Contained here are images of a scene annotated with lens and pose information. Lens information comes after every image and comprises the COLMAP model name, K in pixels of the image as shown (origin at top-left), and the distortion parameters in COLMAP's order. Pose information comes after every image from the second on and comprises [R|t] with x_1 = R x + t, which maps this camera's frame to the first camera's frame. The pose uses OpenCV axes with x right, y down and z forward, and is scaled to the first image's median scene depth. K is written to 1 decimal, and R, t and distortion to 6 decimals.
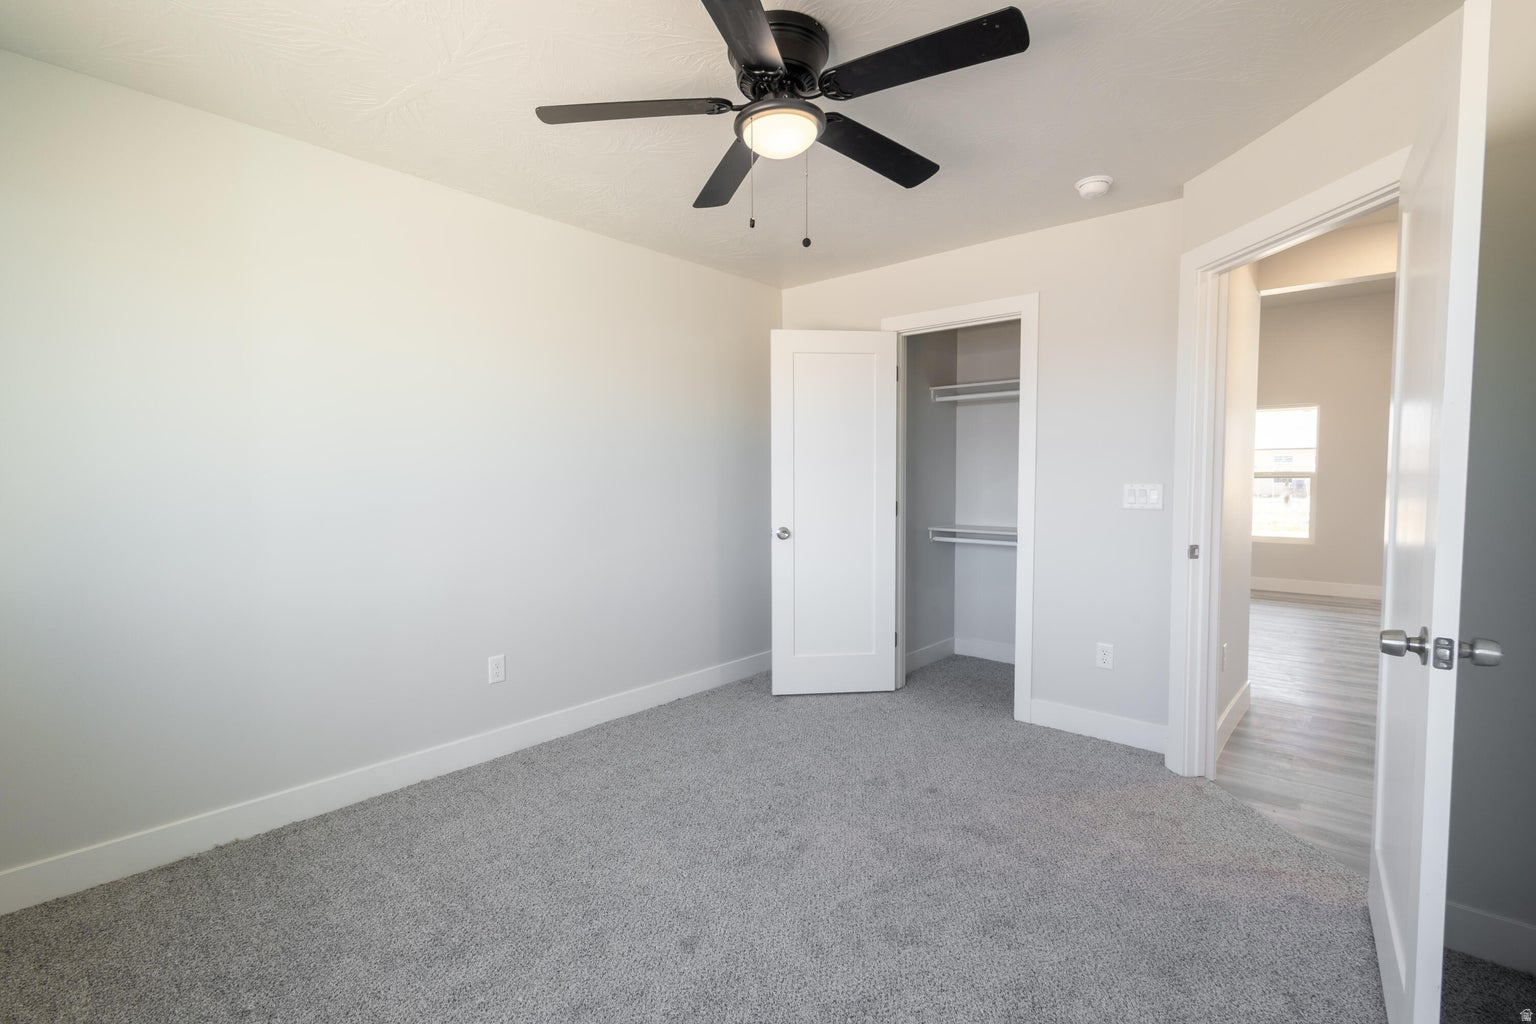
lens RADIAL K [[699.7, 0, 763.7], [0, 699.7, 512.9], [0, 0, 1]] dist [0.014167, -0.007823]
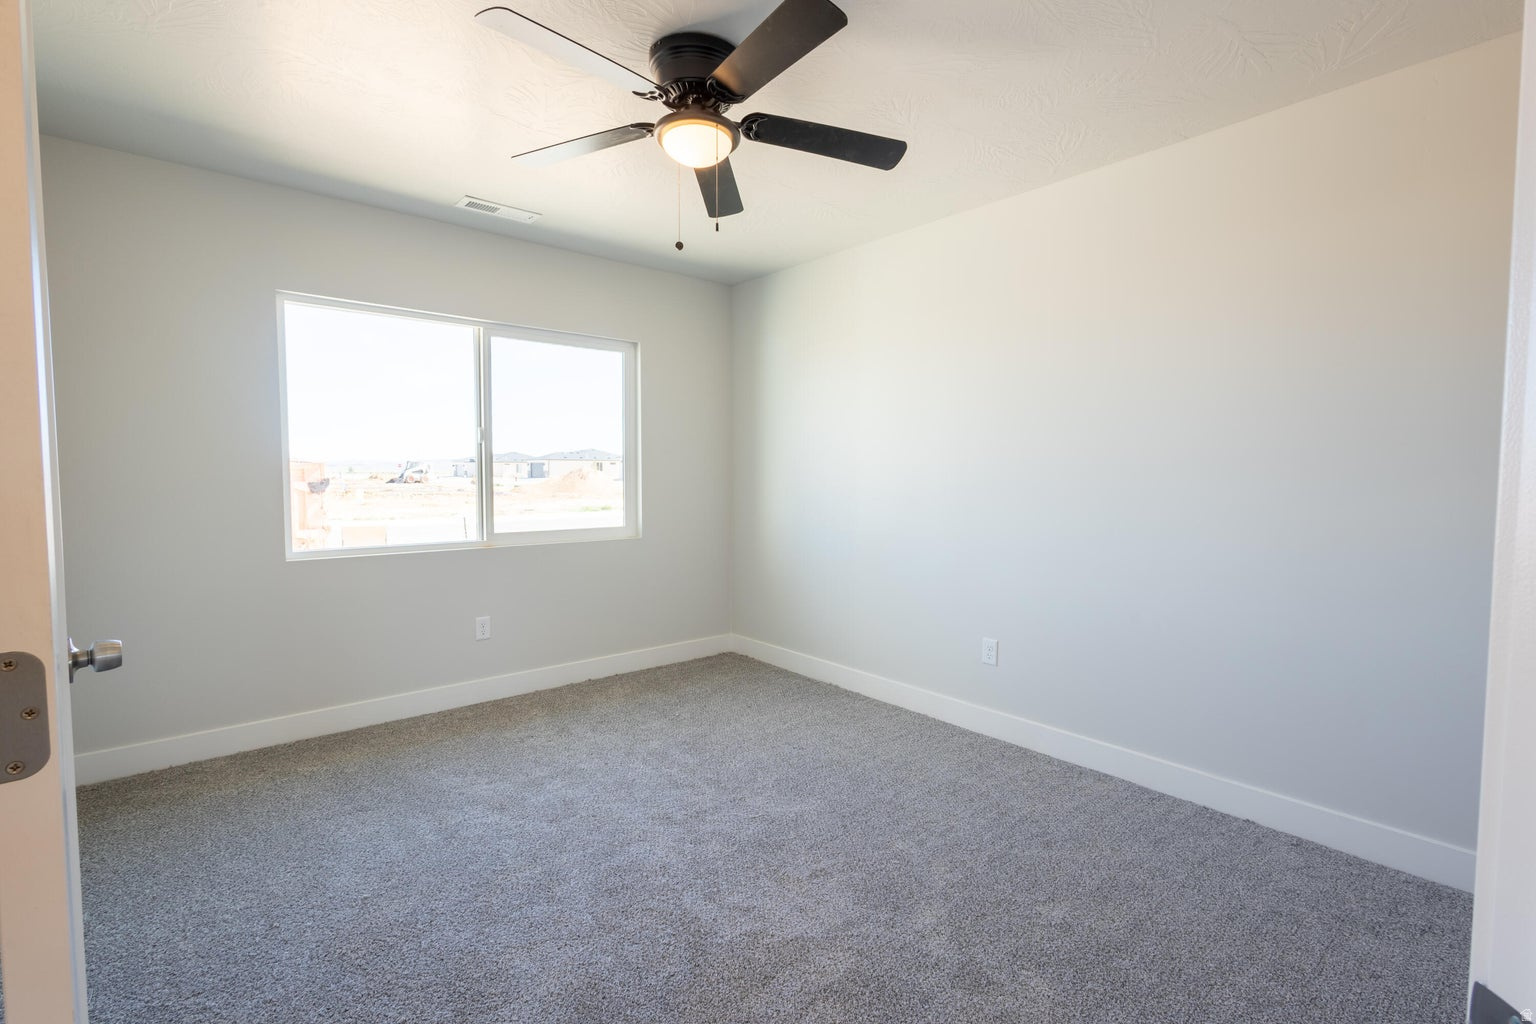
lens RADIAL K [[699.7, 0, 763.7], [0, 699.7, 512.9], [0, 0, 1]] dist [0.014167, -0.007823]
pose [[-0.155701, 0.057571, -0.986125, 0.827171], [-0.052562, 0.996403, 0.066470, -0.039660], [0.986405, 0.062182, -0.152115, 0.985516]]
